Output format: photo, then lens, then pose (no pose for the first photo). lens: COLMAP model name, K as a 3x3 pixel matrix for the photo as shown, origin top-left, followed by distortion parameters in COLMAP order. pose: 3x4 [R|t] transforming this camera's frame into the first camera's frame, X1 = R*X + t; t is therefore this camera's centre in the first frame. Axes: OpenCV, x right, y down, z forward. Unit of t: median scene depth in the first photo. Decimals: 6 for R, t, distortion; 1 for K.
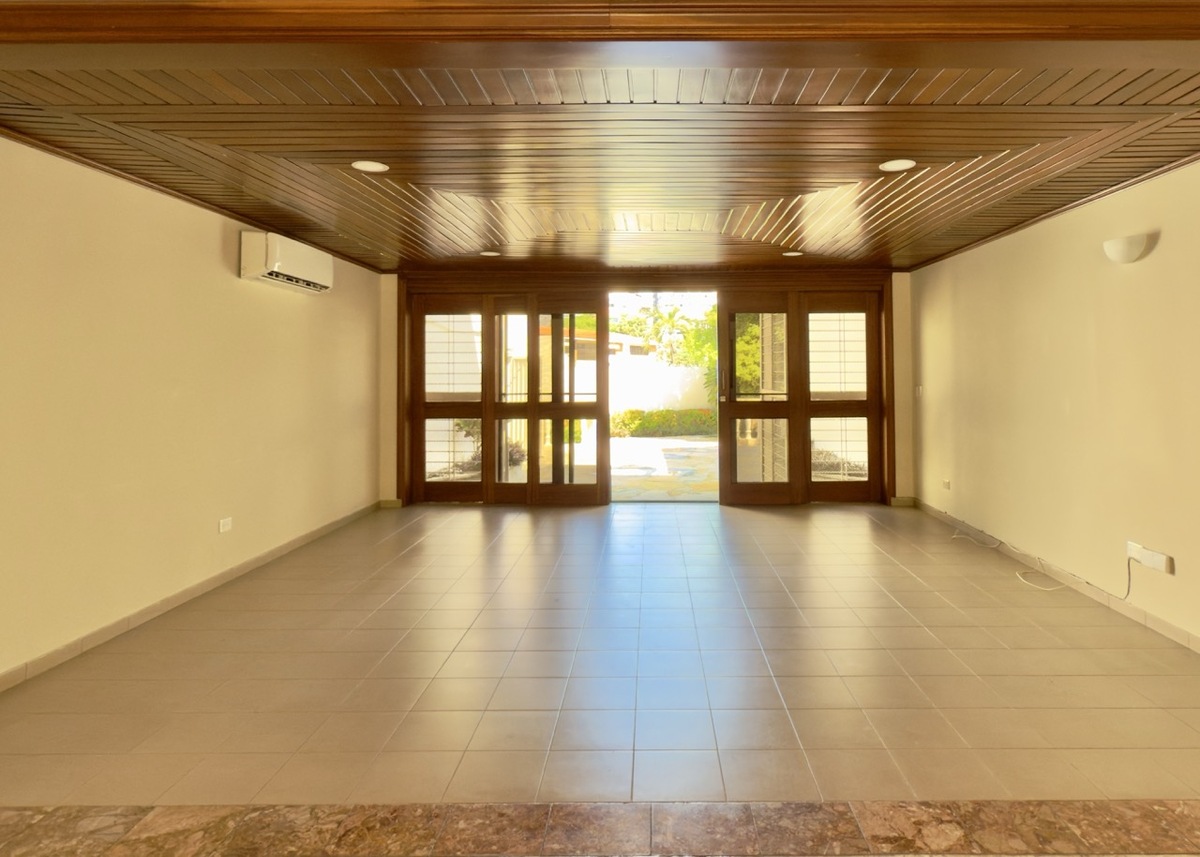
lens RADIAL K [[712.9, 0, 646.1], [0, 712.9, 350.5], [0, 0, 1]] dist [0.005335, -0.003262]
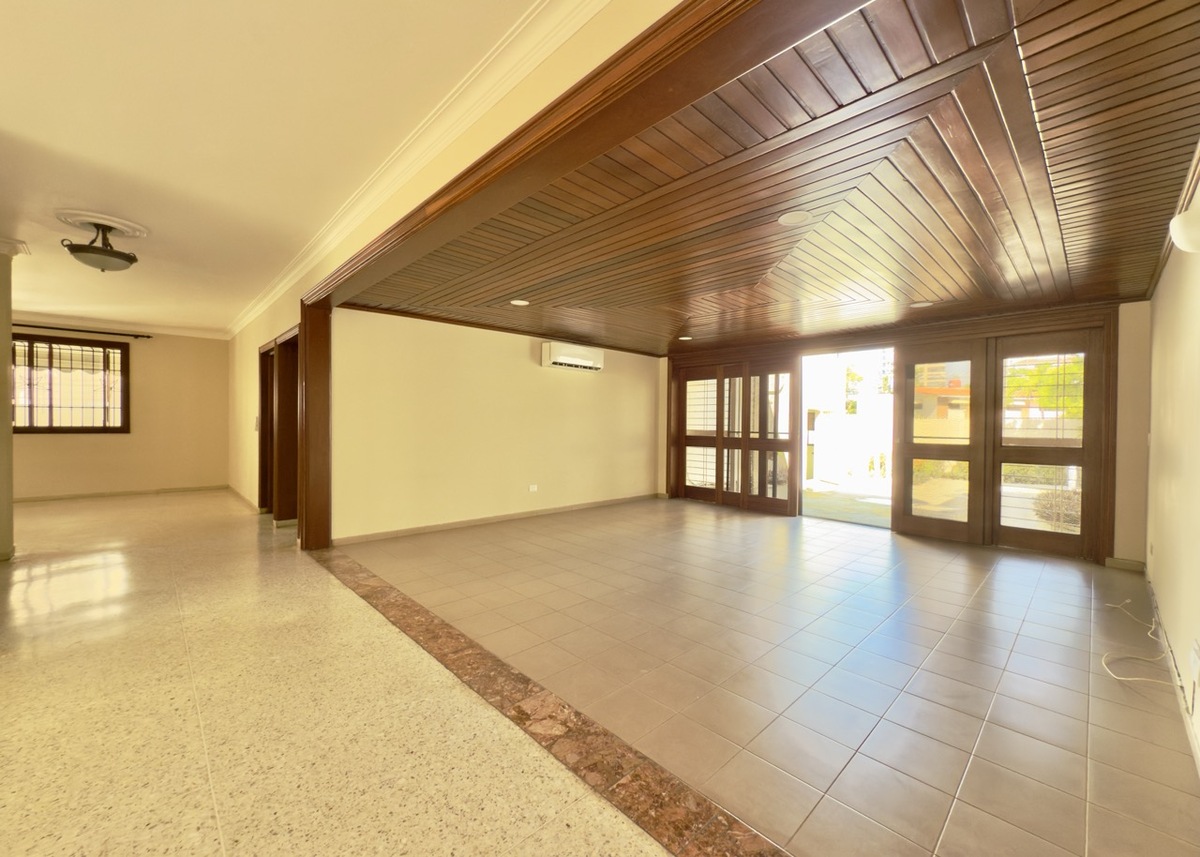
lens RADIAL K [[471.5, 0, 591.3], [0, 471.5, 428.3], [0, 0, 1]] dist [-0.000258, 0.000218]
pose [[0.687234, 0.018226, -0.726208, 0.317769], [0.009426, 0.999377, 0.034002, 0.018012], [0.726375, -0.030213, 0.686634, 0.125861]]
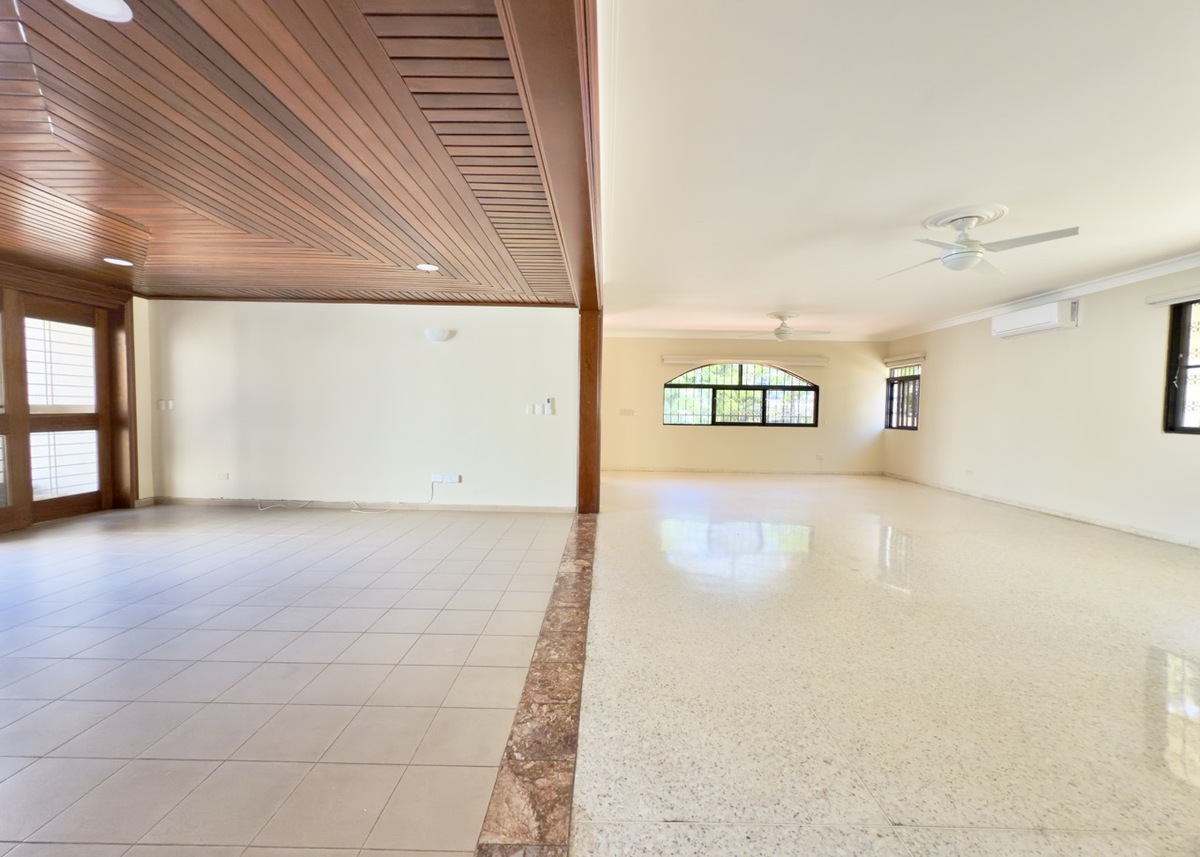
lens RADIAL K [[471.5, 0, 606.9], [0, 471.5, 429.0], [0, 0, 1]] dist [-0.000258, 0.000218]
pose [[-0.001634, -0.035902, 0.999354, -0.379271], [-0.051230, 0.998046, 0.035771, 0.029956], [-0.998686, -0.051138, -0.003470, 0.264302]]
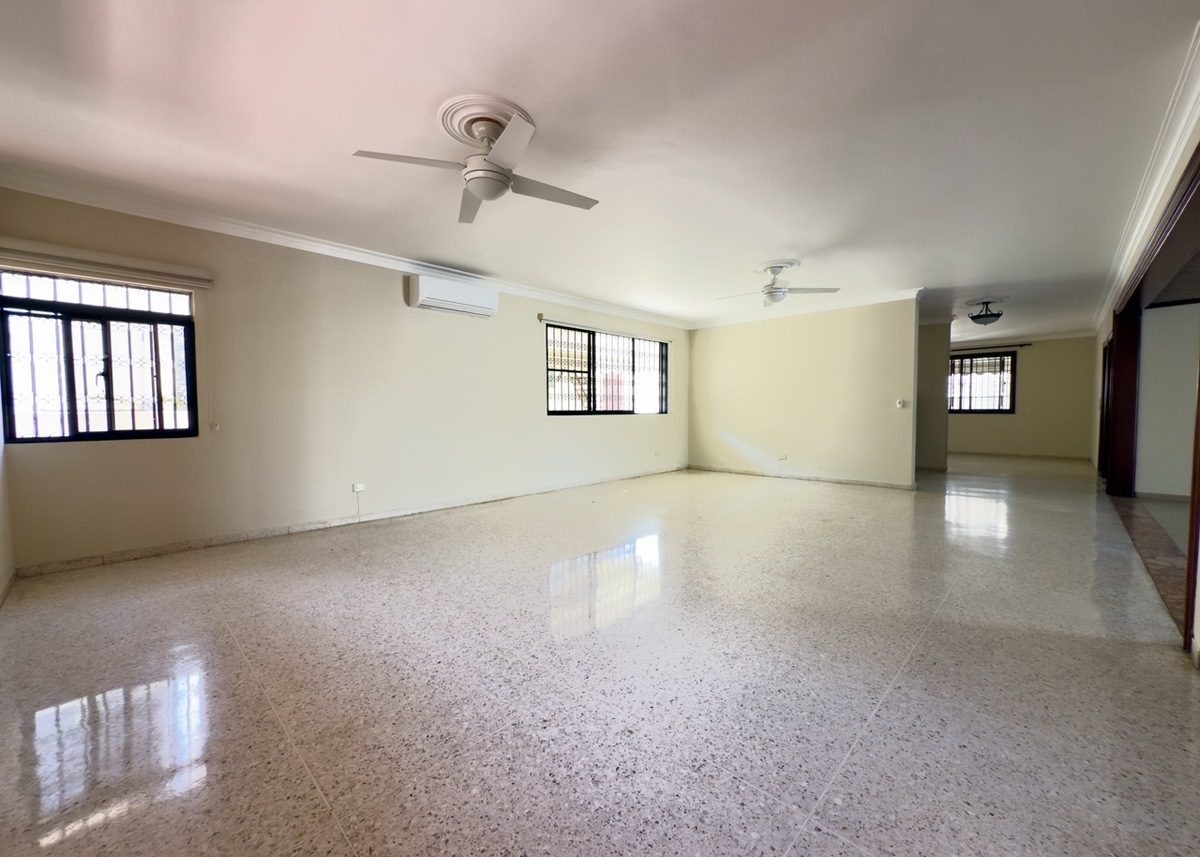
lens RADIAL K [[471.5, 0, 606.9], [0, 471.5, 427.8], [0, 0, 1]] dist [-0.000258, 0.000218]
pose [[-0.697213, 0.037142, -0.715901, 0.837323], [0.030528, 0.999289, 0.022114, 0.026419], [0.716213, -0.006437, -0.697852, 0.216235]]
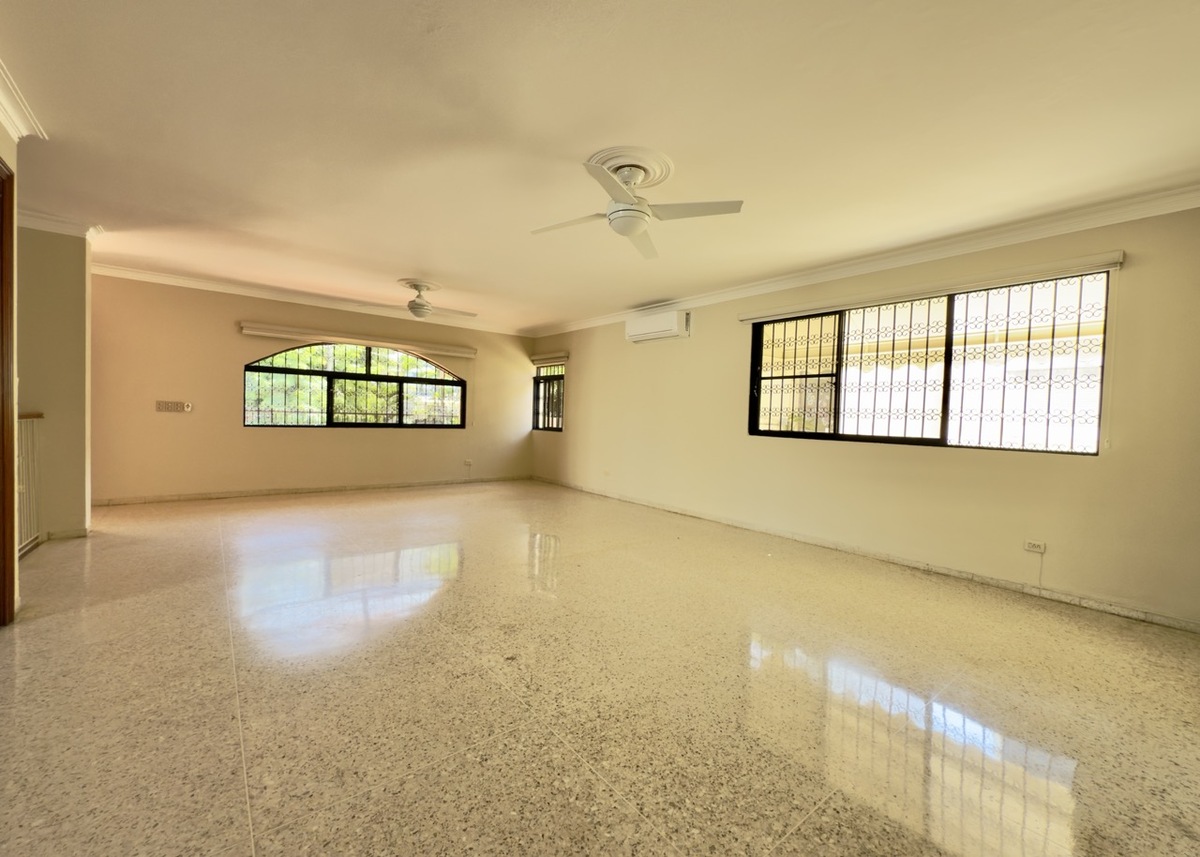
lens RADIAL K [[471.5, 0, 596.9], [0, 471.5, 432.9], [0, 0, 1]] dist [-0.000258, 0.000218]
pose [[-0.632041, -0.045478, 0.773599, -0.174151], [-0.057451, 0.998279, 0.011748, 0.021750], [-0.772802, -0.037019, -0.633566, 0.160906]]
